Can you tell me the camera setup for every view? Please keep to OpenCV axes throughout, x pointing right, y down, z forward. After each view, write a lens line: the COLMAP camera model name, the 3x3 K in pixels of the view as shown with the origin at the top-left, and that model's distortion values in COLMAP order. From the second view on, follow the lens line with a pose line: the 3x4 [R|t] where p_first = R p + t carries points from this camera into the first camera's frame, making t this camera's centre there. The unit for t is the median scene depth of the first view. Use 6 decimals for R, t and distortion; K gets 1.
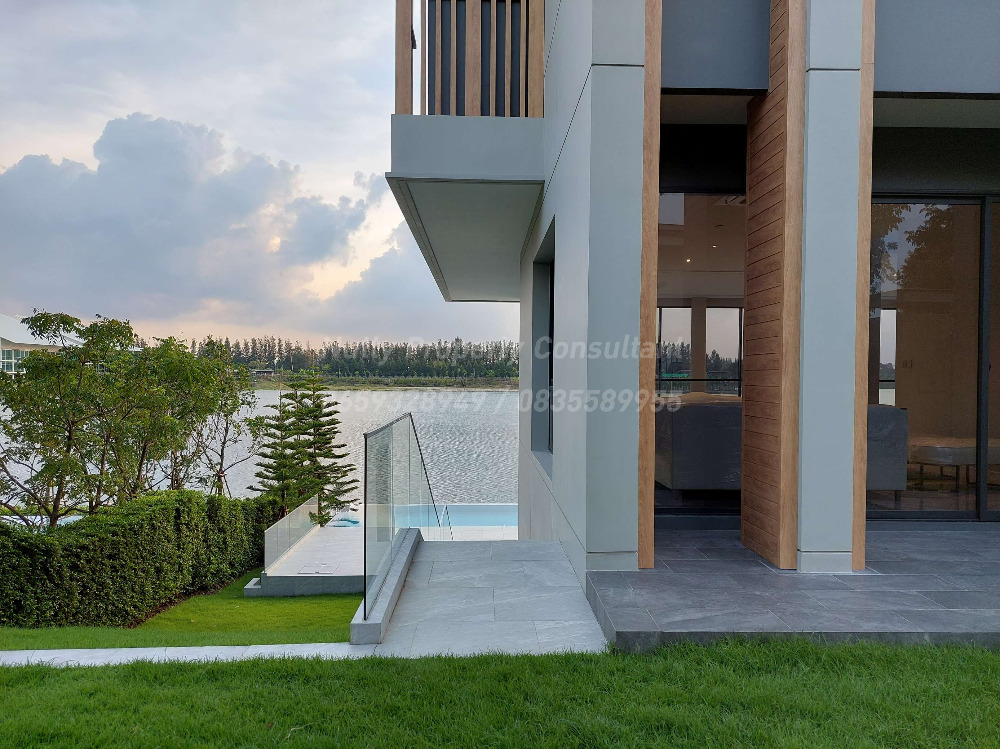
lens RADIAL K [[713.7, 0, 507.9], [0, 713.7, 374.5], [0, 0, 1]] dist [0.020361, 0.002948]
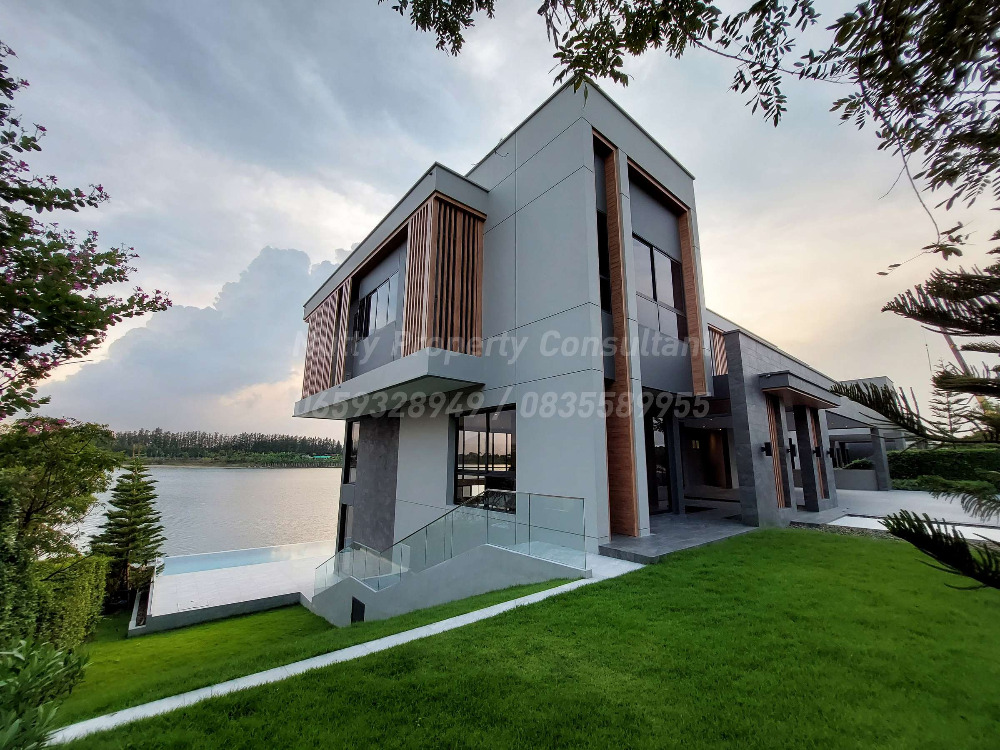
lens RADIAL K [[397.1, 0, 492.7], [0, 397.1, 379.5], [0, 0, 1]] dist [-0.016854, -0.001330]
pose [[0.798746, 0.118227, 0.589938, -0.356920], [-0.004442, 0.981636, -0.190711, -0.019408], [-0.601651, 0.149710, 0.784603, -0.019921]]
